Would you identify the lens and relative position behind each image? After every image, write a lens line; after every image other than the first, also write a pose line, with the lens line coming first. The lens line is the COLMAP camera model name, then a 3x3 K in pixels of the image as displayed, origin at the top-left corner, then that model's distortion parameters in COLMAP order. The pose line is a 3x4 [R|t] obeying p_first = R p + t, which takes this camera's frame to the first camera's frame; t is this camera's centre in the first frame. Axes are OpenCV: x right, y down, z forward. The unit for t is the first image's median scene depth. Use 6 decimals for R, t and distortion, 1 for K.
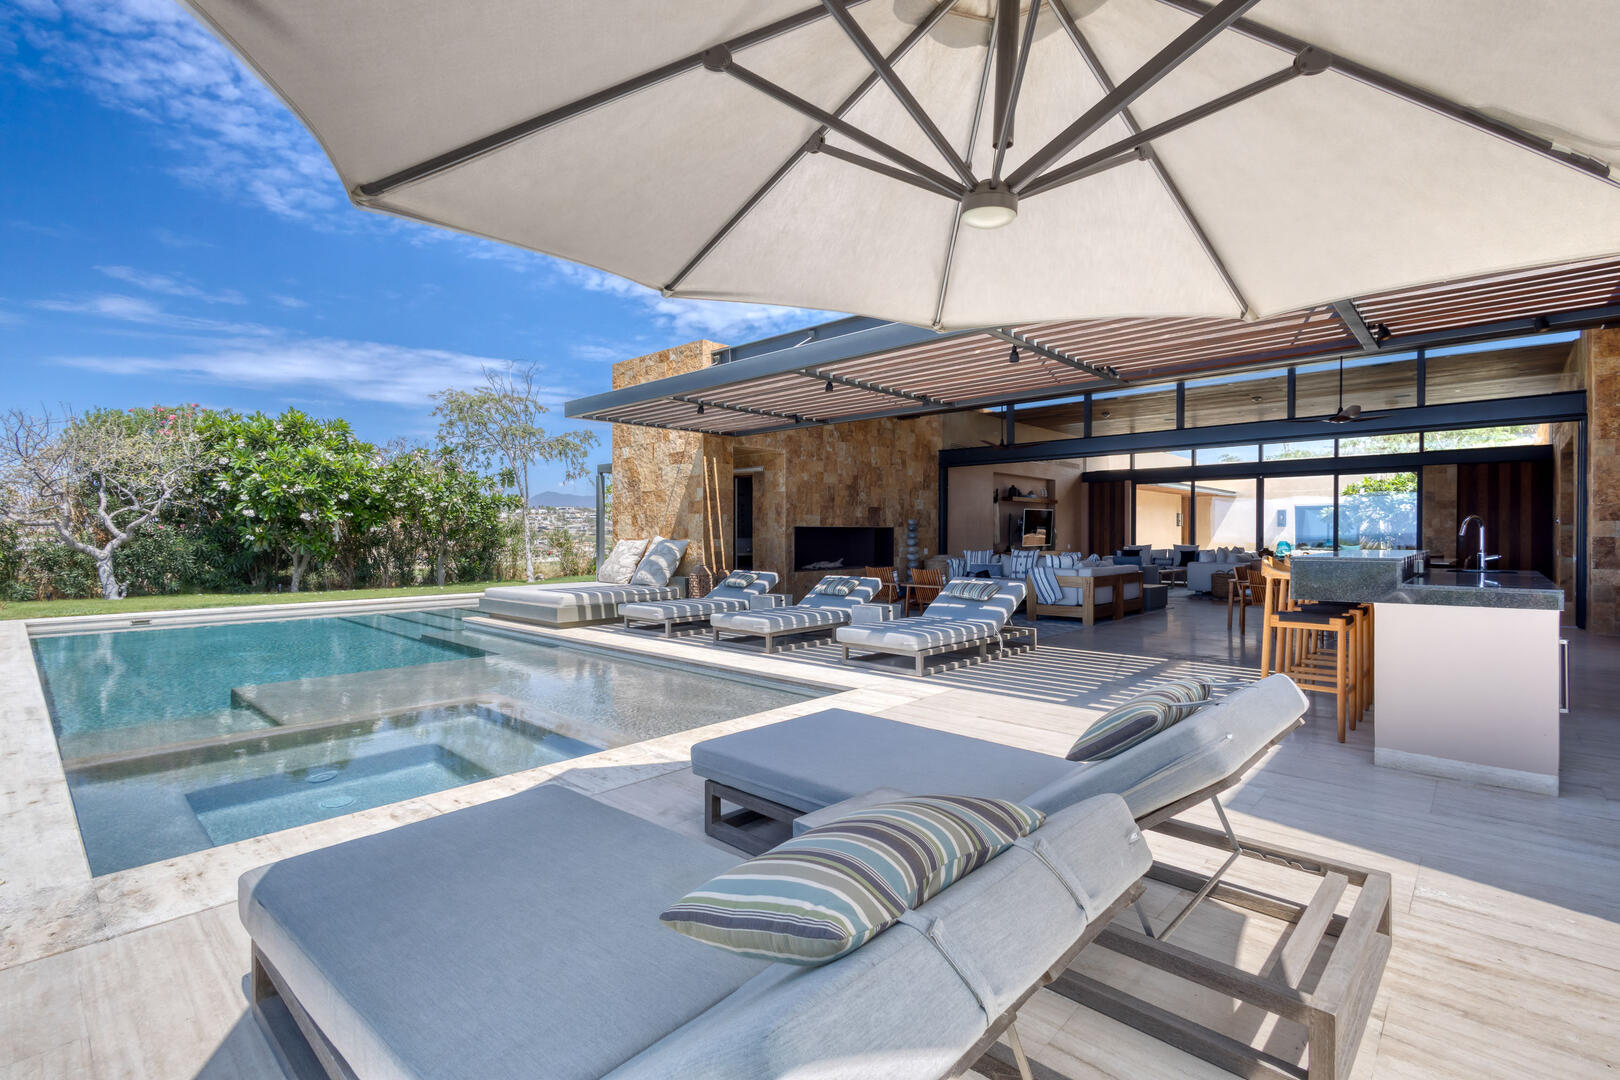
lens RADIAL K [[739.7, 0, 811.1], [0, 739.7, 540.9], [0, 0, 1]] dist [0.013366, -0.004357]
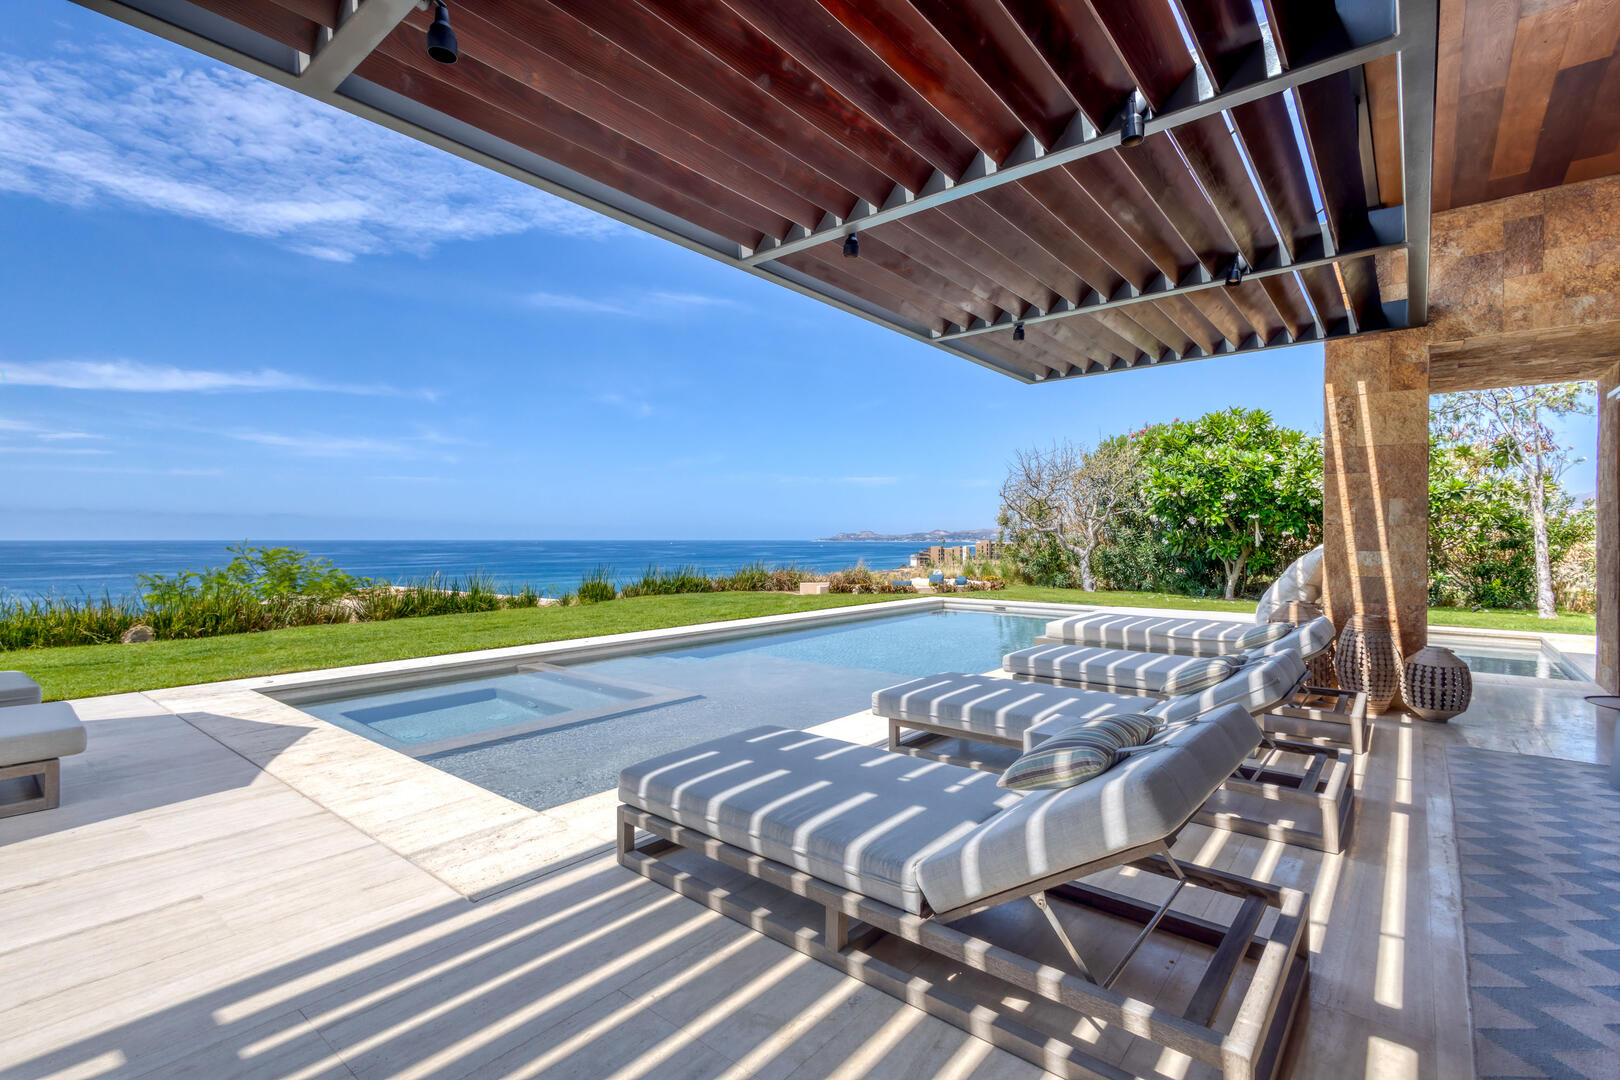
lens RADIAL K [[739.7, 0, 809.6], [0, 739.7, 539.8], [0, 0, 1]] dist [0.013366, -0.004357]
pose [[0.057417, 0.004328, -0.998341, 0.275291], [-0.009581, 0.999947, 0.003784, -0.006641], [0.998304, 0.009348, 0.057455, 0.498203]]
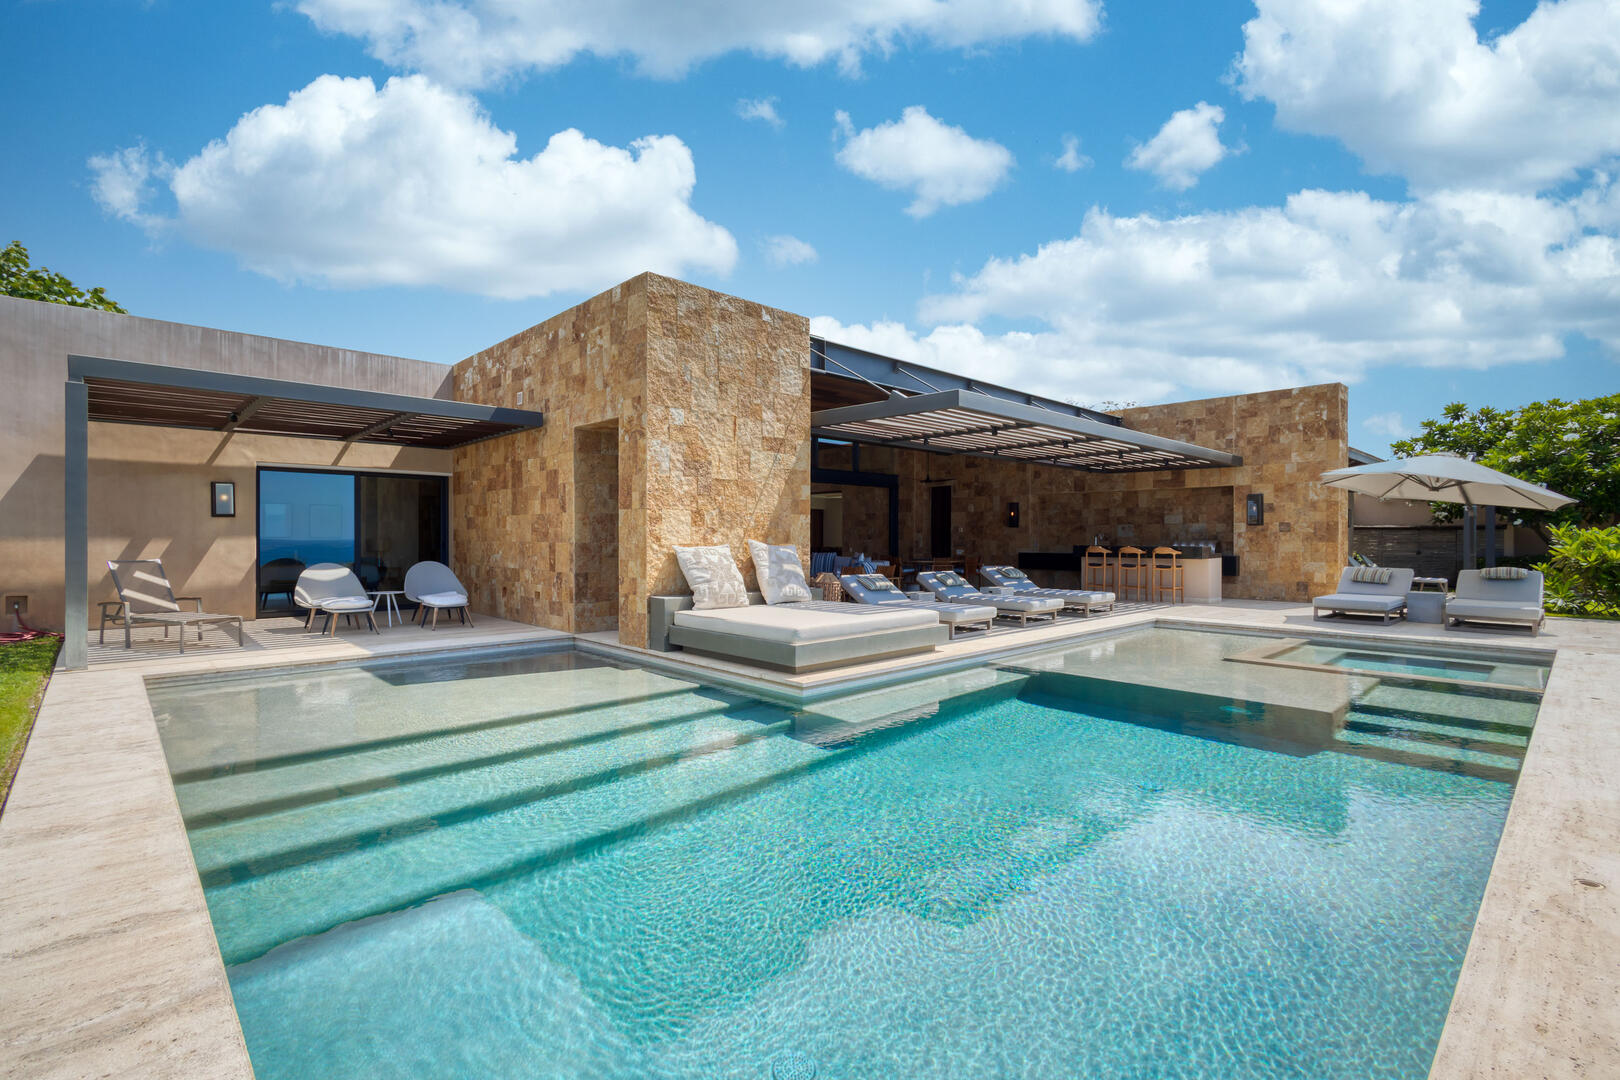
lens RADIAL K [[739.7, 0, 803.8], [0, 739.7, 543.1], [0, 0, 1]] dist [0.013366, -0.004357]
pose [[0.073463, -0.006036, 0.997280, -0.828960], [0.005180, 0.999971, 0.005671, -0.006611], [-0.997285, 0.004749, 0.073492, 0.758432]]
